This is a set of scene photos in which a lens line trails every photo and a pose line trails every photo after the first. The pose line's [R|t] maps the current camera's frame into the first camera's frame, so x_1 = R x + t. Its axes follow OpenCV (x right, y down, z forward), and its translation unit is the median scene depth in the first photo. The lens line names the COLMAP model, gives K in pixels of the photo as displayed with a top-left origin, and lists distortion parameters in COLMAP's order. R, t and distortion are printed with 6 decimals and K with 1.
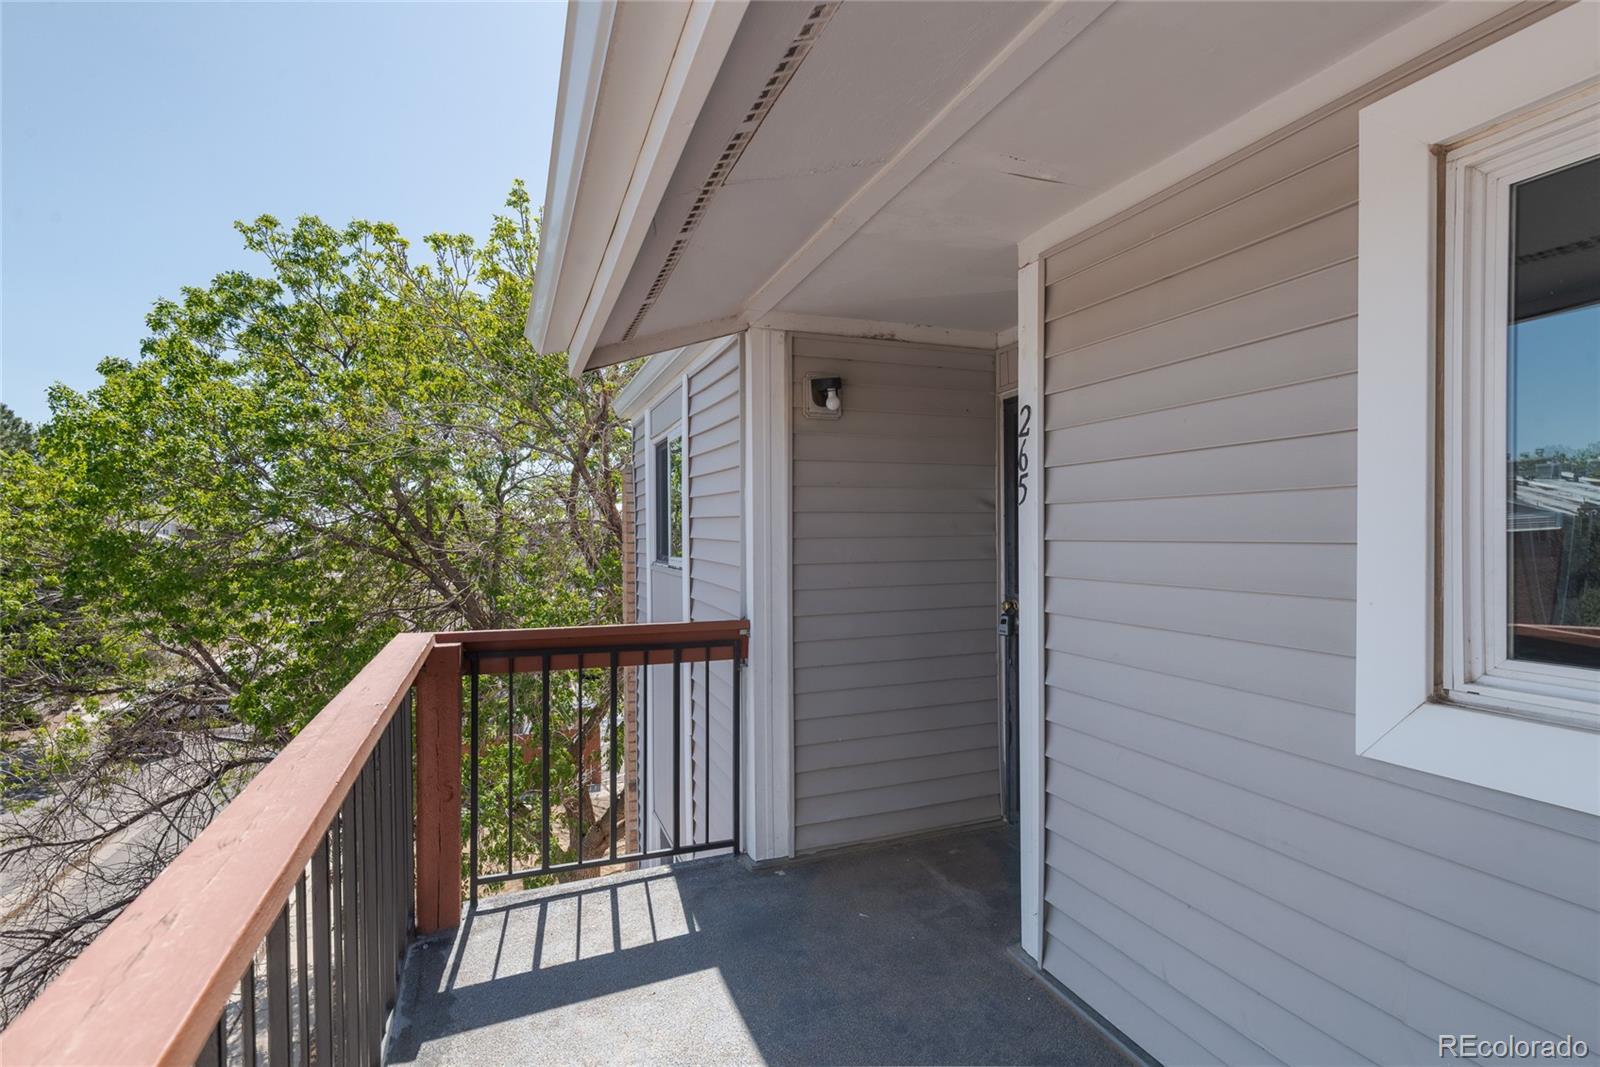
lens RADIAL K [[778.1, 0, 766.2], [0, 778.1, 527.1], [0, 0, 1]] dist [-0.000264, 0.000613]
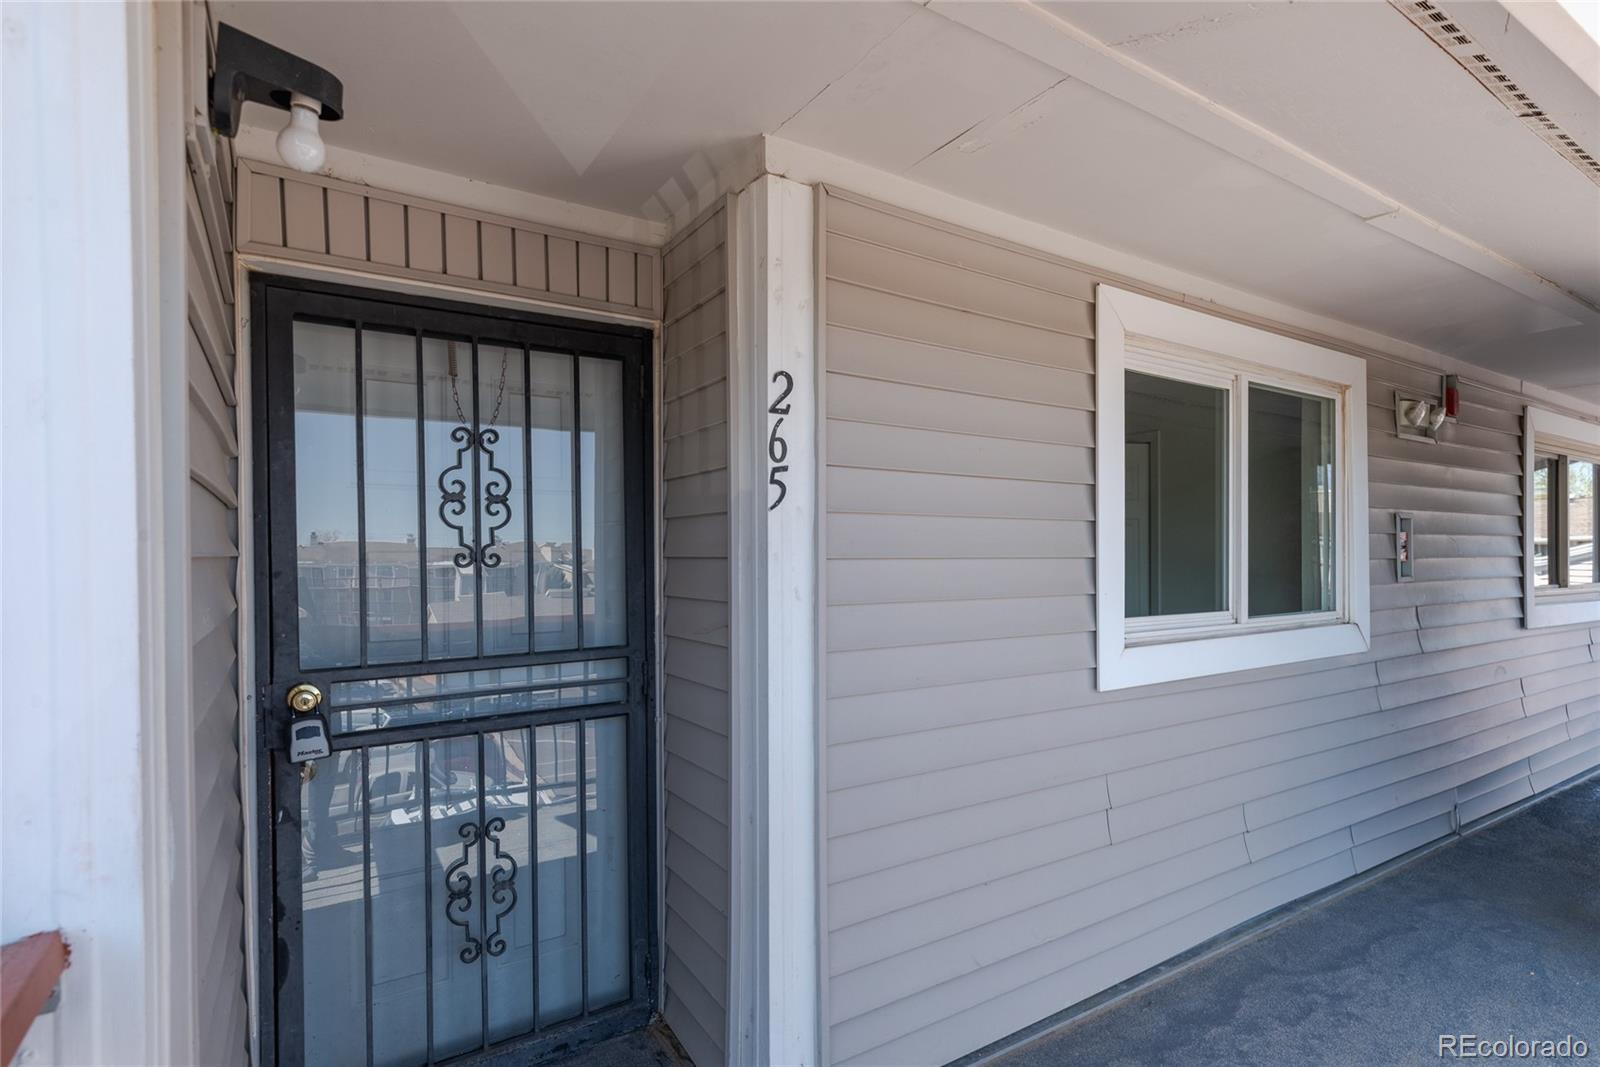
lens RADIAL K [[800.7, 0, 815.1], [0, 800.7, 520.2], [0, 0, 1]] dist [-0.000313, 0.000115]
pose [[-0.253900, 0.035574, 0.966576, -0.375285], [-0.007465, 0.999222, -0.038737, 0.008025], [-0.967202, -0.017051, -0.253437, 1.149748]]
